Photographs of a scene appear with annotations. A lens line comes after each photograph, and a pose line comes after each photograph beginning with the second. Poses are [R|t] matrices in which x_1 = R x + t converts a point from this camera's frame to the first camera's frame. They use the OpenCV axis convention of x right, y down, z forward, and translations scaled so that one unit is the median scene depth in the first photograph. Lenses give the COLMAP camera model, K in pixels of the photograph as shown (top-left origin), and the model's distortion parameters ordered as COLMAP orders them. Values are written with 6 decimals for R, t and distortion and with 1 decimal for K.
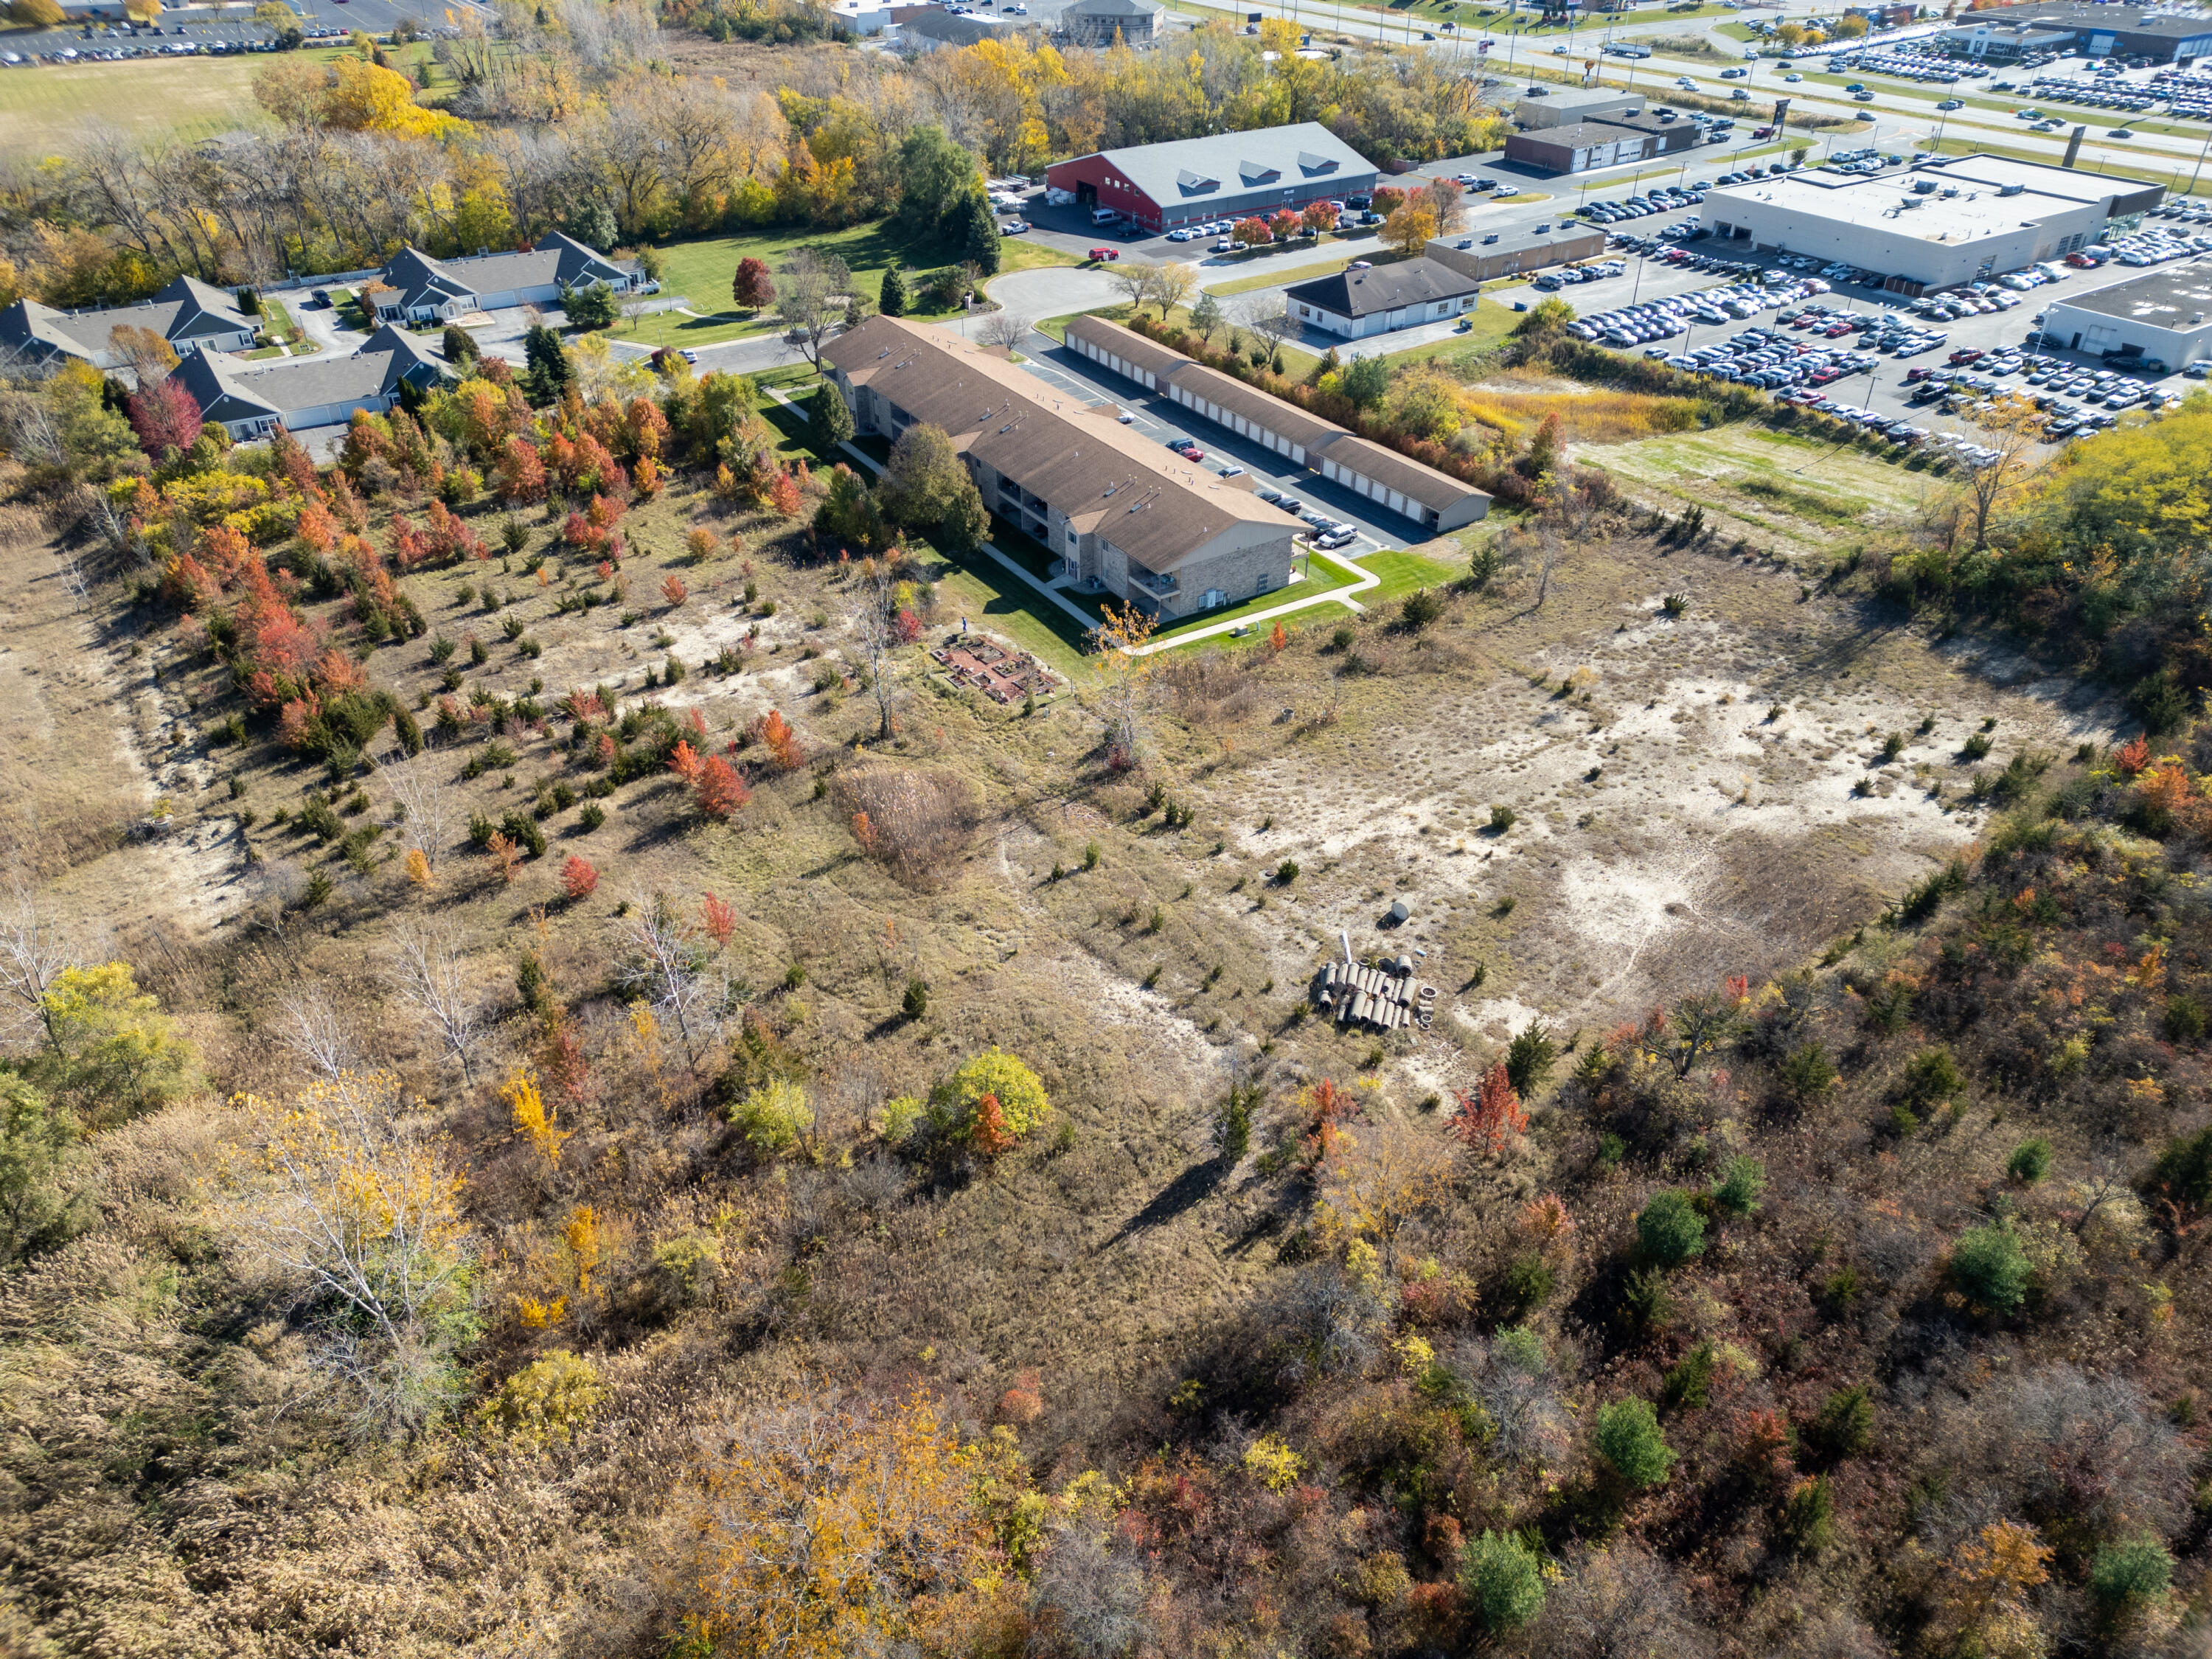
lens RADIAL K [[1561.7, 0, 1090.0], [0, 1561.7, 816.3], [0, 0, 1]] dist [0.056472, -0.045538]
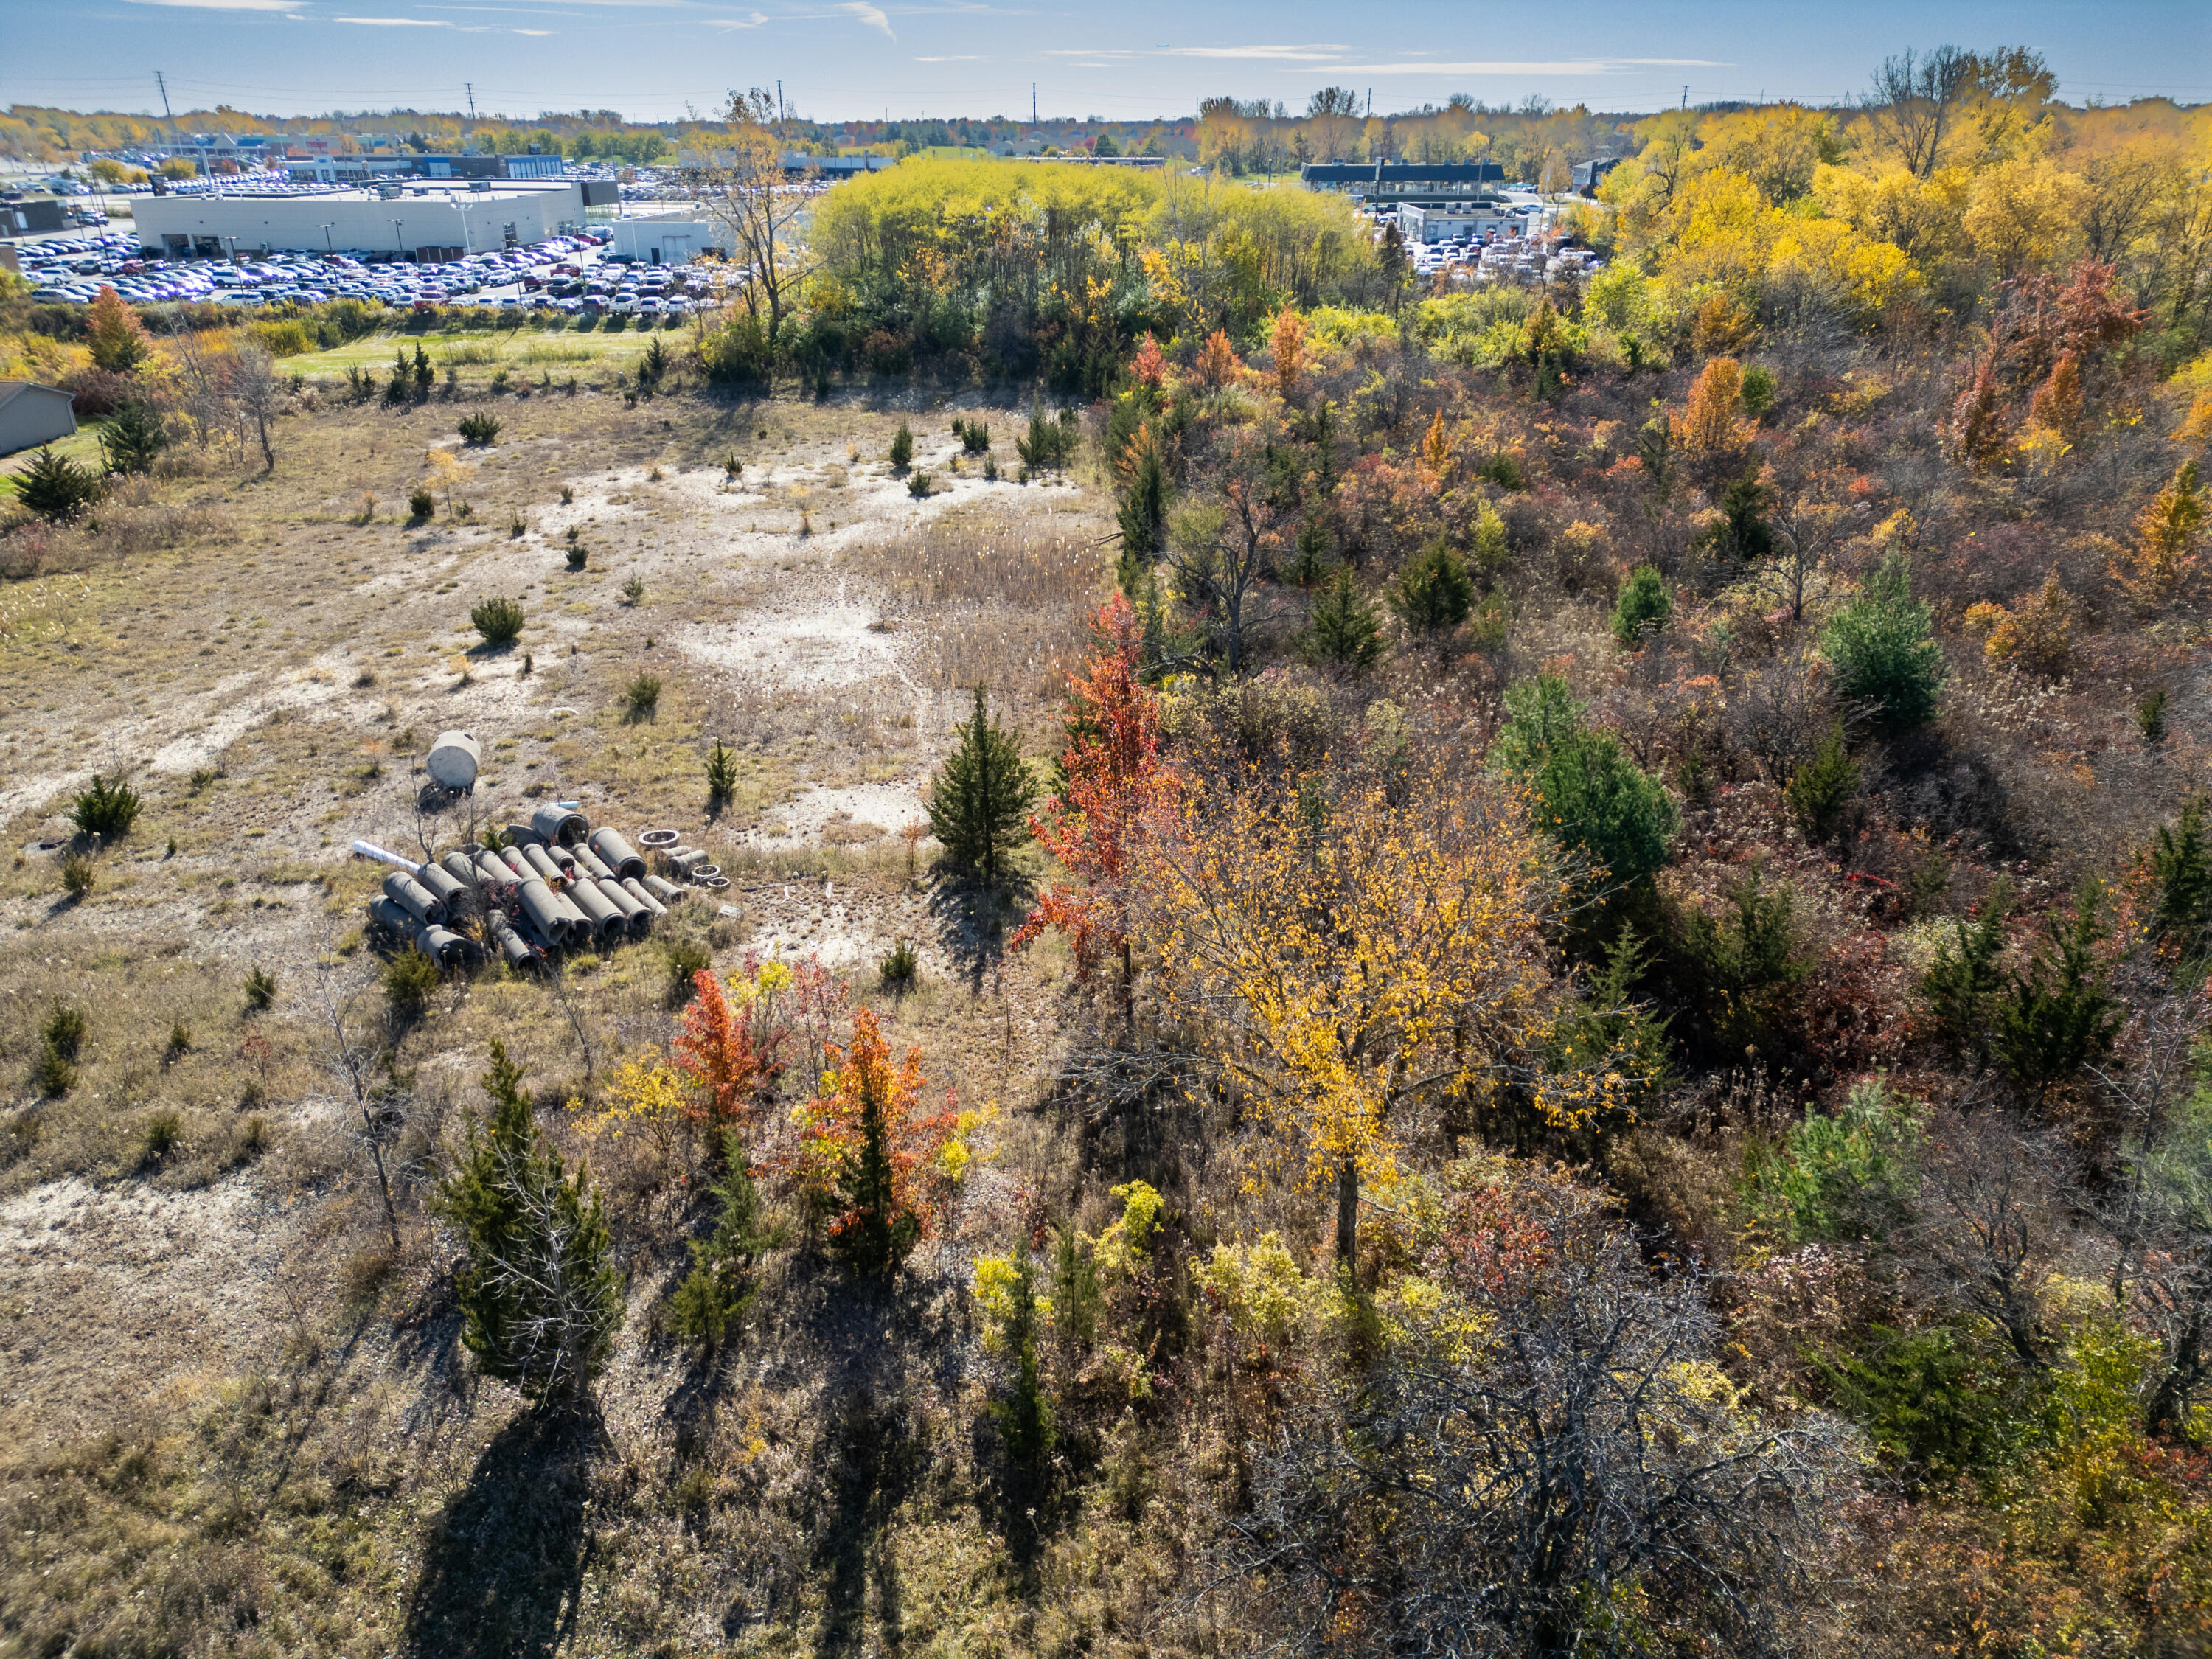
lens RADIAL K [[1561.7, 0, 1099.0], [0, 1561.7, 829.5], [0, 0, 1]] dist [0.056472, -0.045538]
pose [[0.586034, -0.331528, 0.739360, -0.017796], [0.453206, 0.890504, 0.040078, 0.141232], [-0.671690, 0.311596, 0.672116, 0.624337]]
